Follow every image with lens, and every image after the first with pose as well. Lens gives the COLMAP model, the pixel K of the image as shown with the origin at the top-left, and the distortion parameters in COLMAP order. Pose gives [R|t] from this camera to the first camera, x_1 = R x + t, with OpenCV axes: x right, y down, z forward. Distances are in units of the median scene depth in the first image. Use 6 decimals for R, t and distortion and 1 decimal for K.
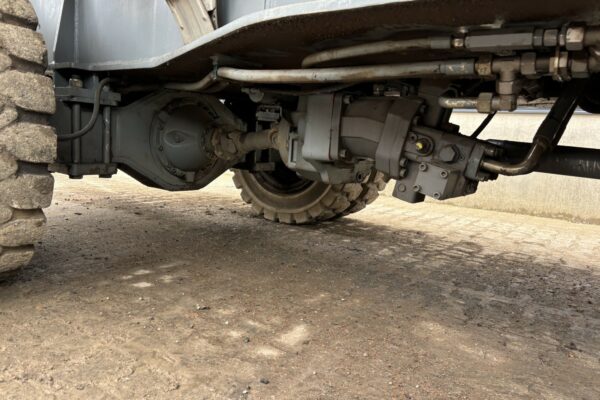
lens RADIAL K [[455.4, 0, 300.5], [0, 455.4, 199.0], [0, 0, 1]] dist [0.046077, -0.065813]
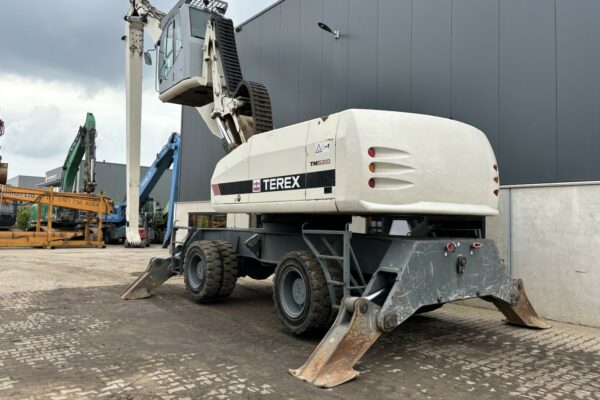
lens RADIAL K [[455.4, 0, 288.6], [0, 455.4, 193.7], [0, 0, 1]] dist [0.046077, -0.065813]
pose [[0.962739, -0.072376, -0.260568, 1.454982], [0.016920, 0.977755, -0.209068, 0.118149], [0.269903, 0.196869, 0.942547, -3.886108]]
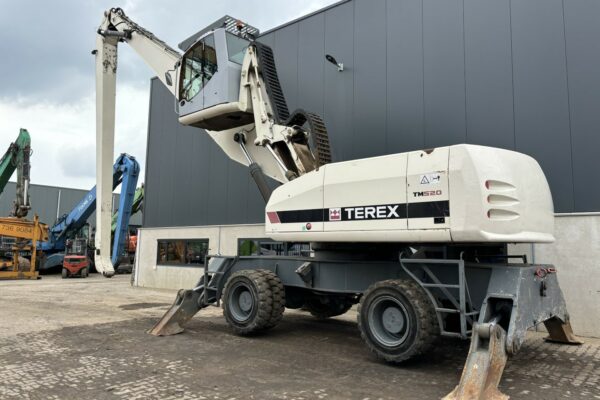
lens RADIAL K [[455.4, 0, 295.6], [0, 455.4, 194.5], [0, 0, 1]] dist [0.046077, -0.065813]
pose [[0.996254, -0.071300, -0.048932, 0.000188], [0.056861, 0.966437, -0.250533, 0.023807], [0.065153, 0.246812, 0.966871, -4.149206]]
